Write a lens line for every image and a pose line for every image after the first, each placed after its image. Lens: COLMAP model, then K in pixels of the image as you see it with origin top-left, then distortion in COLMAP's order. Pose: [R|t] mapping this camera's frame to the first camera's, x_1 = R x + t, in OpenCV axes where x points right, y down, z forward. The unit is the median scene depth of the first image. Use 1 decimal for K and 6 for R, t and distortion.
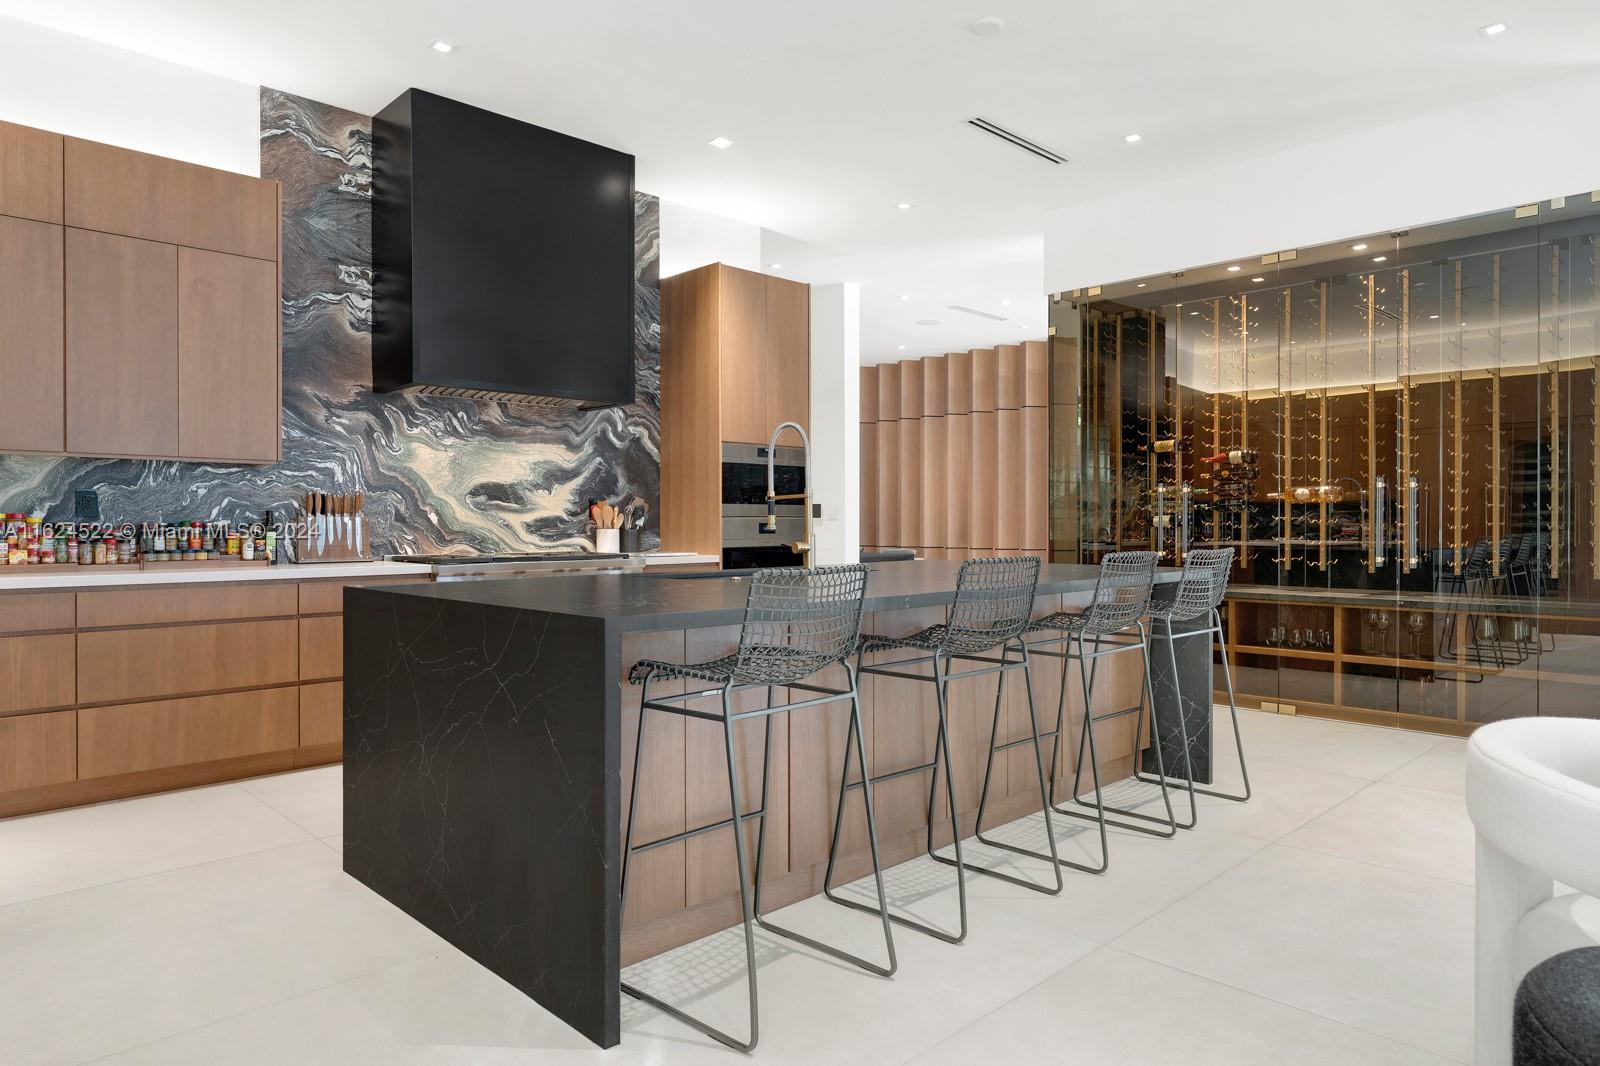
lens RADIAL K [[985.4, 0, 802.0], [0, 985.4, 528.0], [0, 0, 1]] dist [0.002483, -0.000379]
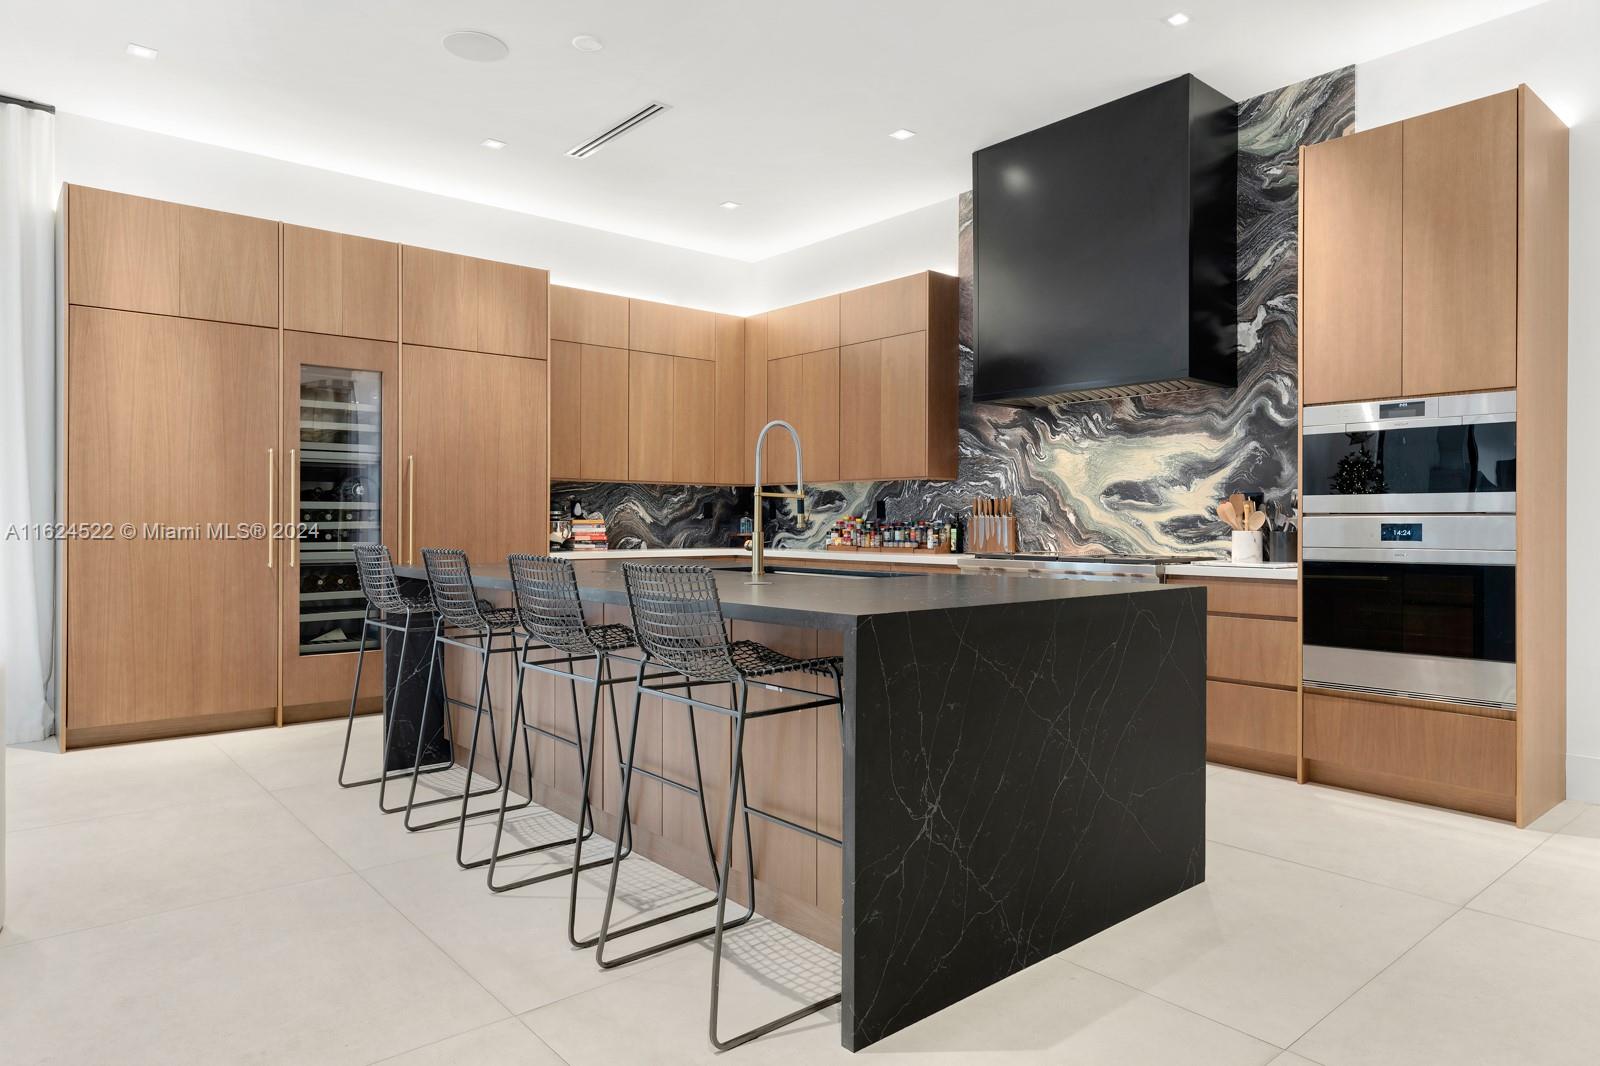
lens RADIAL K [[985.4, 0, 802.4], [0, 985.4, 528.0], [0, 0, 1]] dist [0.002483, -0.000379]
pose [[-0.067411, 0.006477, -0.997704, 0.688719], [-0.007957, 0.999944, 0.007029, -0.004393], [0.997694, 0.008413, -0.067355, 0.762448]]
